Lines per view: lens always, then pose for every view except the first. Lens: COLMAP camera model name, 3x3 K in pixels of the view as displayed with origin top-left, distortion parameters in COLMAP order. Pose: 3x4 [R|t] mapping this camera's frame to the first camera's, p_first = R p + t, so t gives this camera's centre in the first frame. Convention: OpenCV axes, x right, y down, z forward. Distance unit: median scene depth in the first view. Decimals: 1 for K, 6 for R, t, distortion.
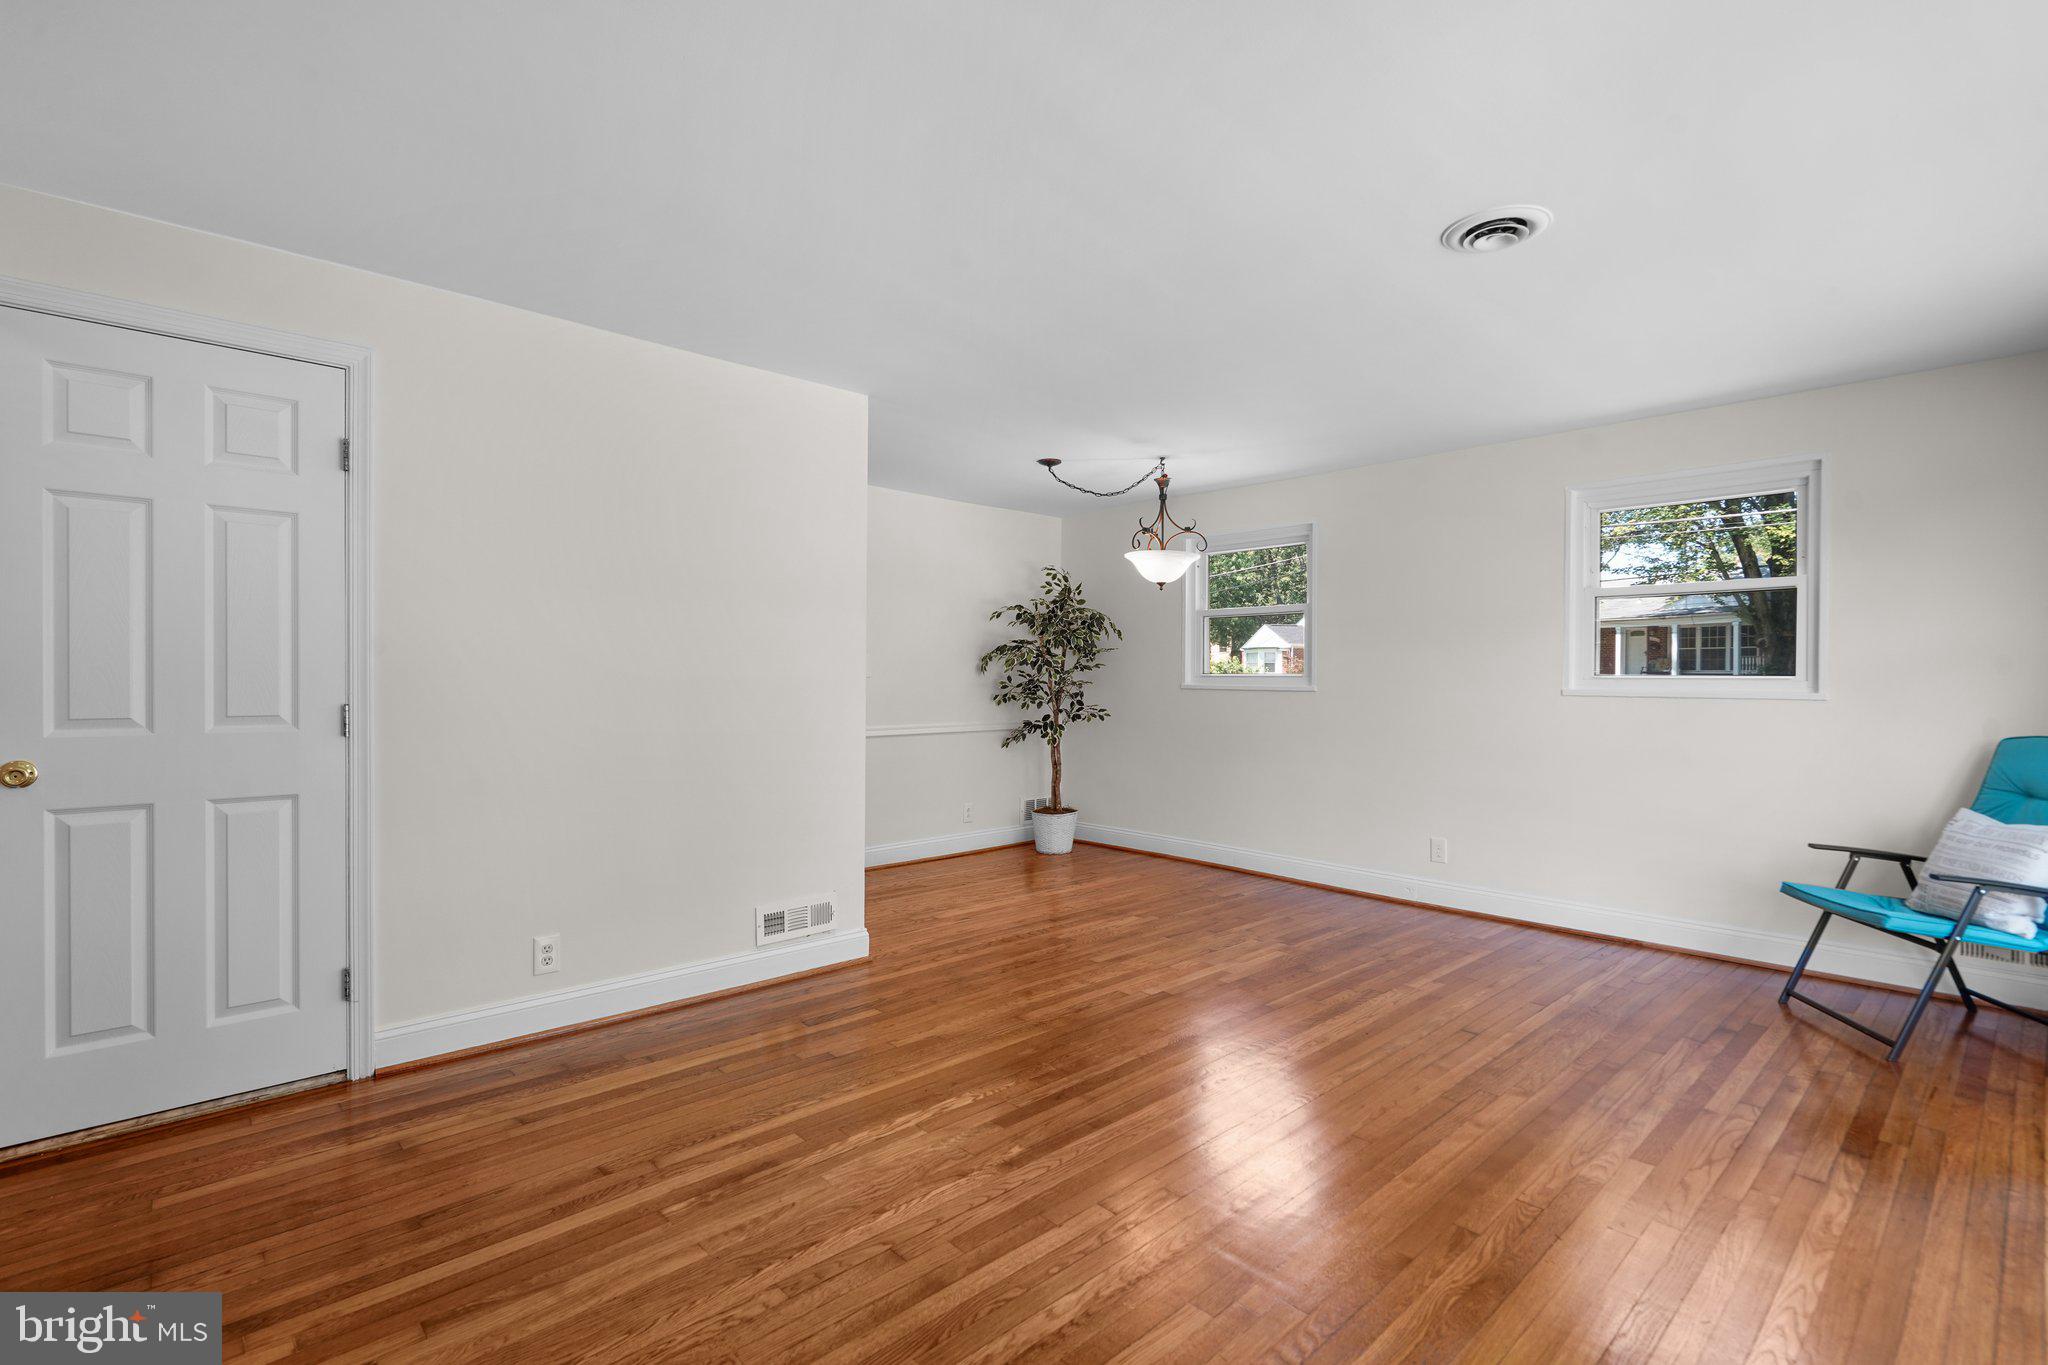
lens RADIAL K [[947.7, 0, 1011.9], [0, 947.7, 688.9], [0, 0, 1]] dist [-0.005781, 0.003036]
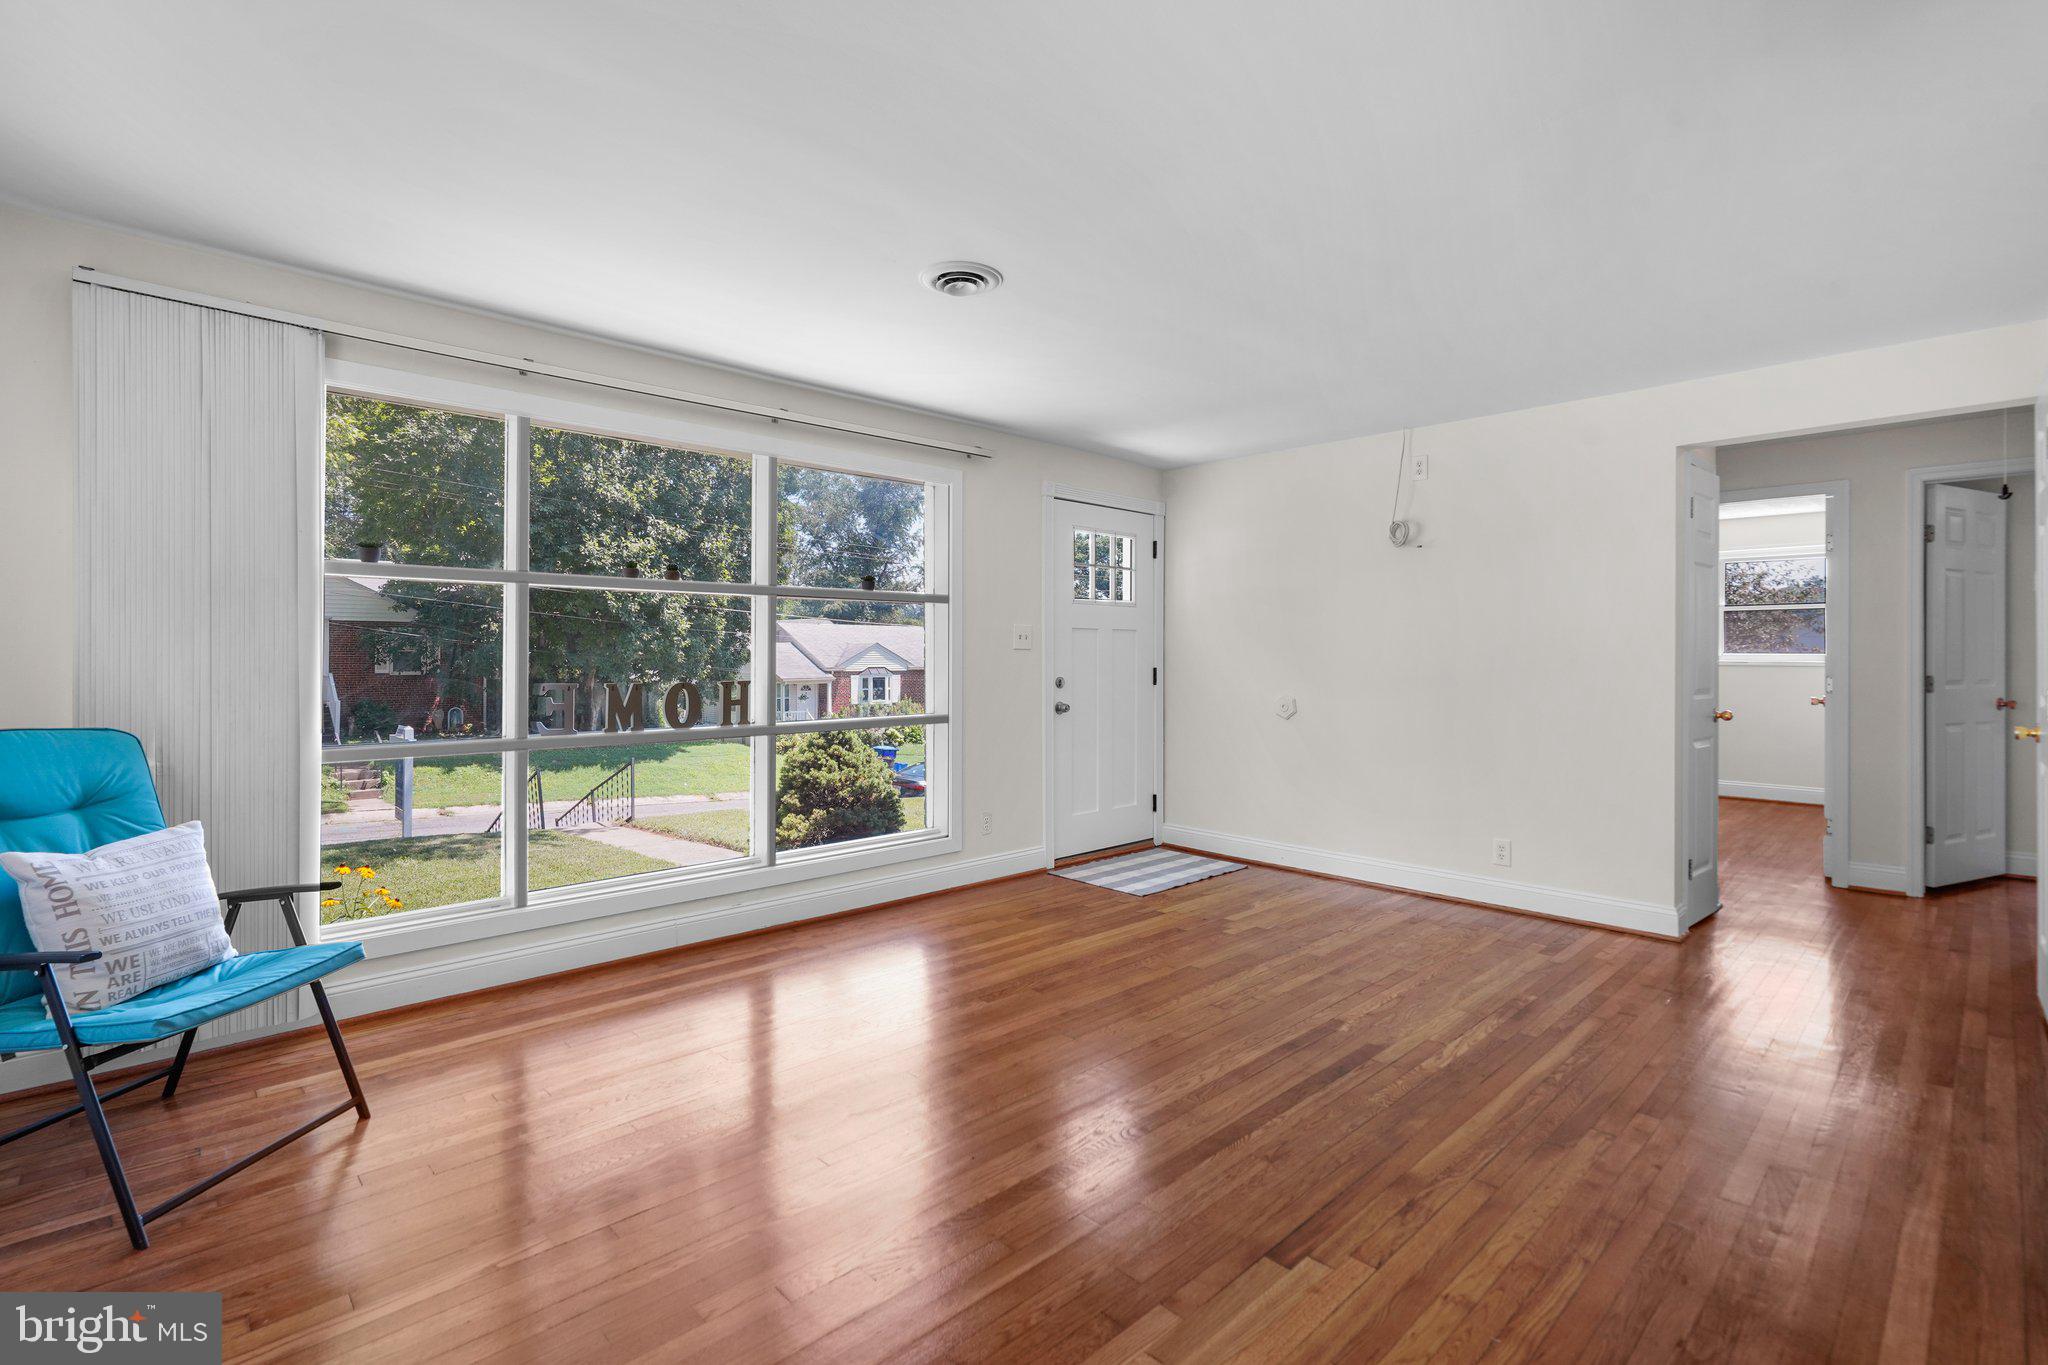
lens RADIAL K [[947.7, 0, 1019.1], [0, 947.7, 663.0], [0, 0, 1]] dist [-0.005781, 0.003036]
pose [[-0.999540, -0.006612, -0.029601, 0.372732], [-0.007115, 0.999832, 0.016895, -0.017862], [0.029485, 0.017098, -0.999419, 1.737247]]
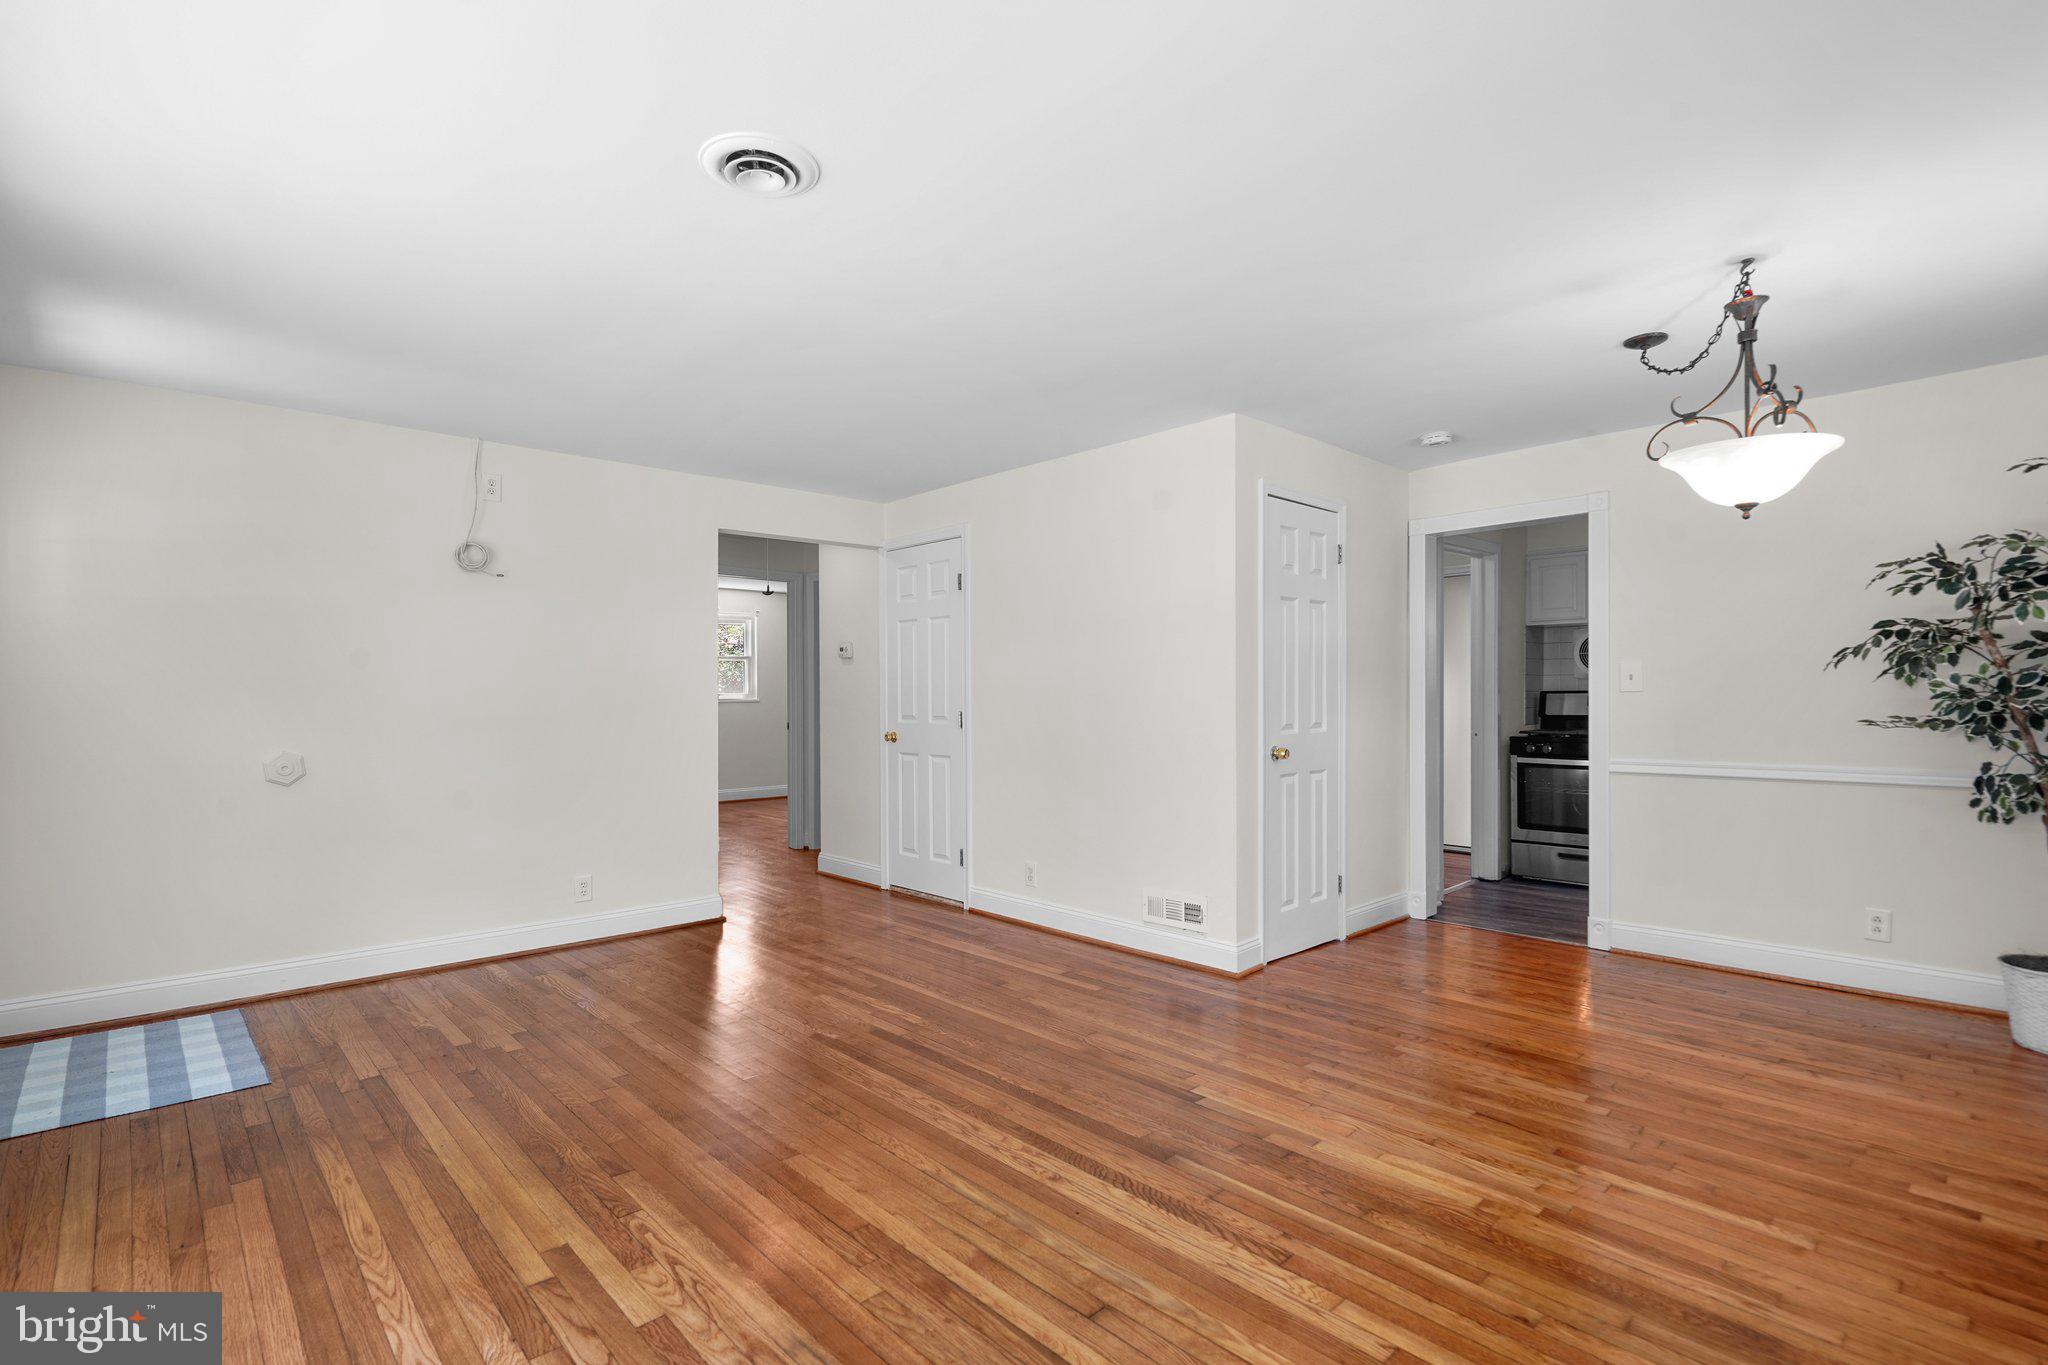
lens RADIAL K [[947.7, 0, 1015.1], [0, 947.7, 712.5], [0, 0, 1]] dist [-0.005781, 0.003036]
pose [[0.009486, 0.014452, -0.999851, 1.076903], [-0.005806, 0.999879, 0.014397, -0.008159], [0.999938, 0.005669, 0.009569, 0.965561]]
